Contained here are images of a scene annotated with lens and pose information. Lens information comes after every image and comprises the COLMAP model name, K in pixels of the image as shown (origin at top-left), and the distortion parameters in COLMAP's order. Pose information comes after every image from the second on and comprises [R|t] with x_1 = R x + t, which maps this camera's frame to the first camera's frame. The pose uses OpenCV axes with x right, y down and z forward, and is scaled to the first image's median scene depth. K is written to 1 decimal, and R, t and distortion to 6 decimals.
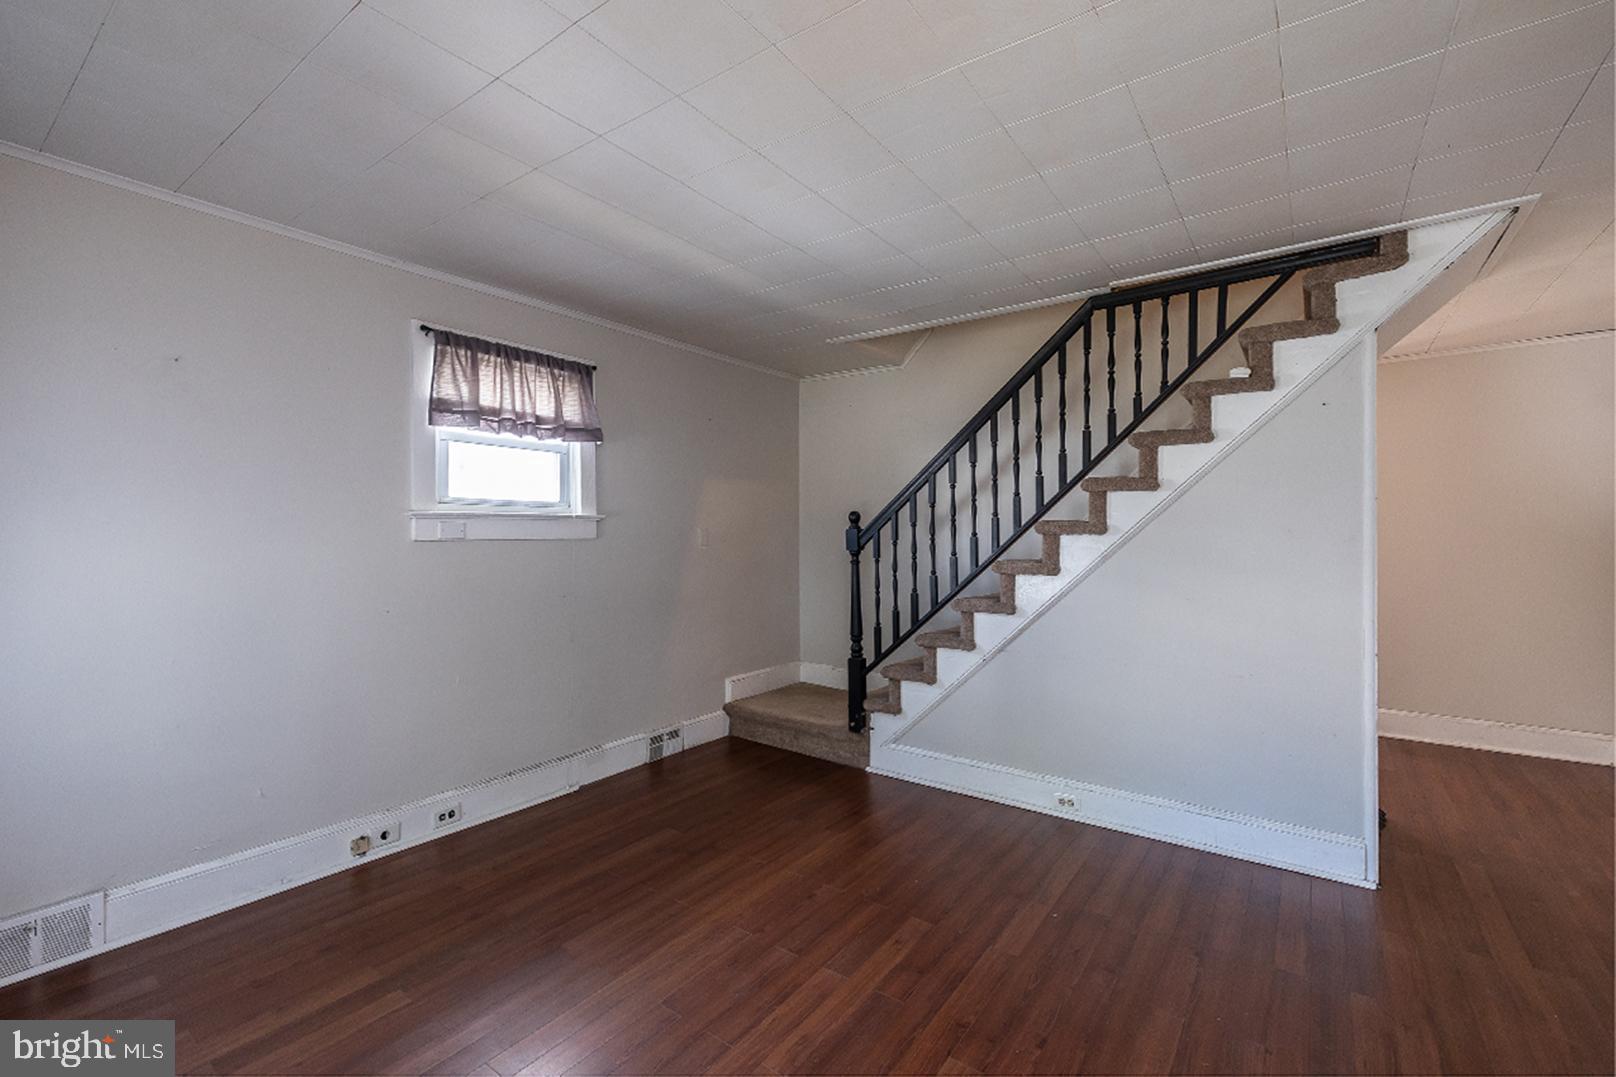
lens RADIAL K [[709.7, 0, 800.6], [0, 709.7, 515.7], [0, 0, 1]] dist [-0.000487, -0.000198]
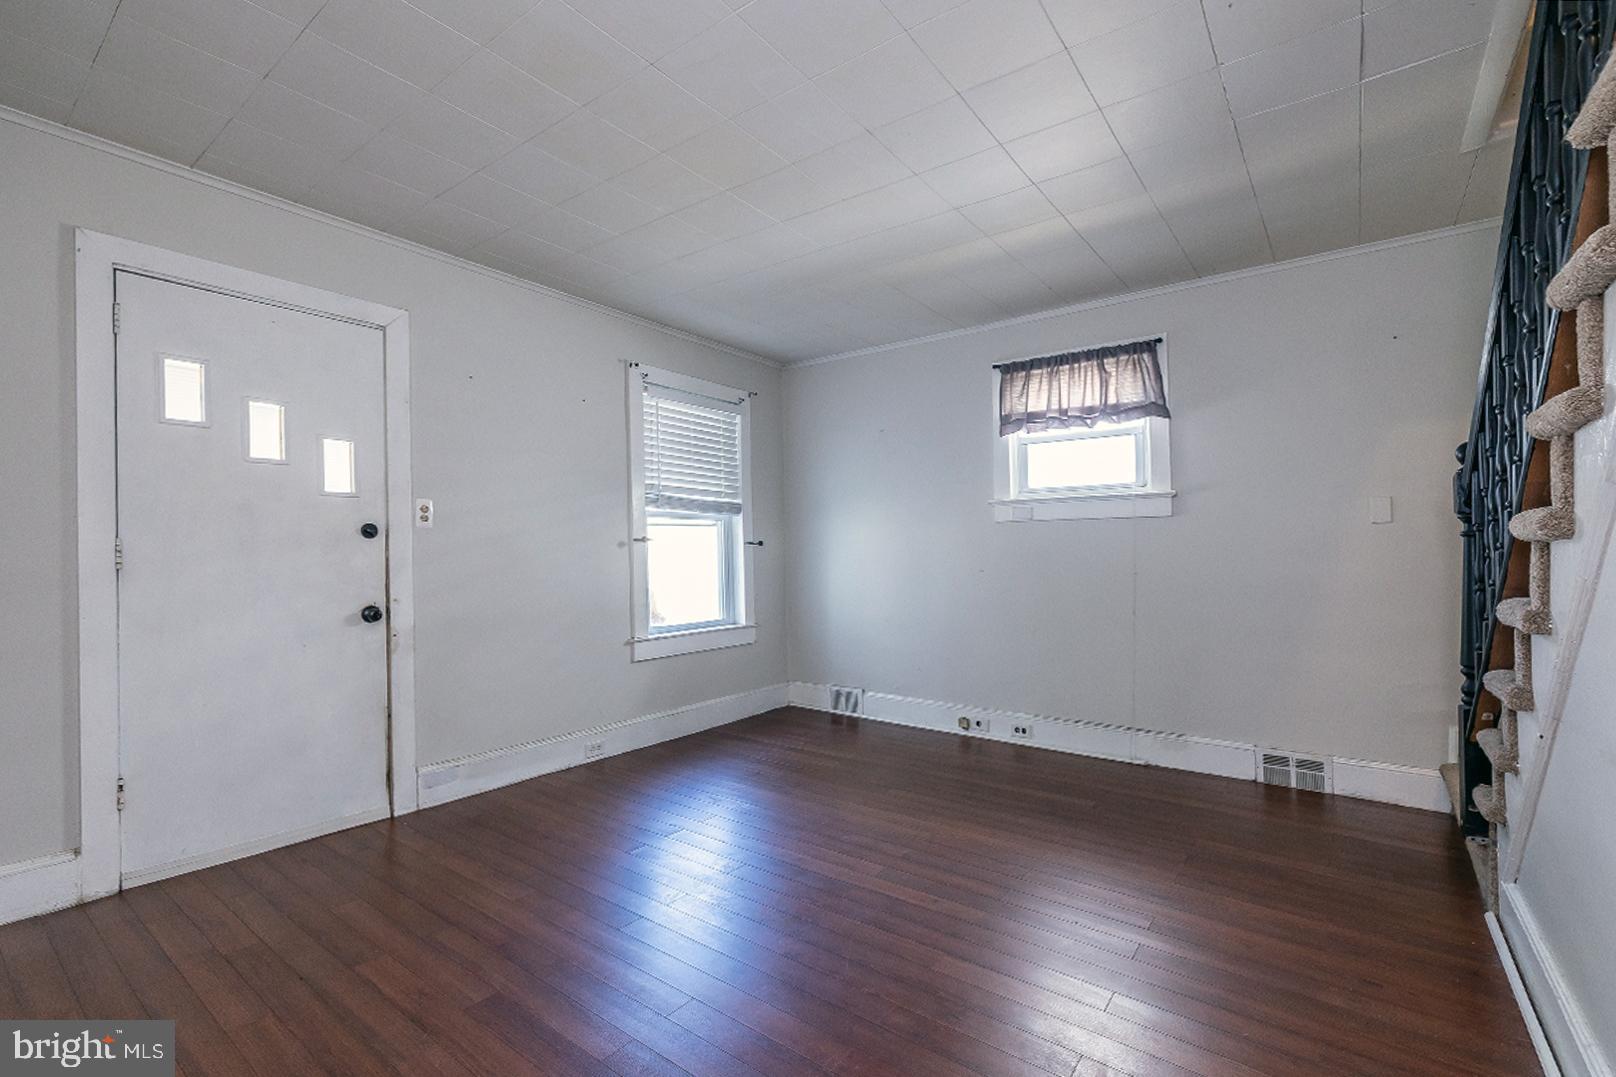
lens RADIAL K [[713.4, 0, 807.7], [0, 713.4, 556.0], [0, 0, 1]] dist [0.000097, -0.000035]
pose [[-0.013611, -0.002728, -0.999904, 0.766590], [0.017813, 0.999837, -0.002970, 0.089708], [0.999749, -0.017852, -0.013561, 0.583154]]
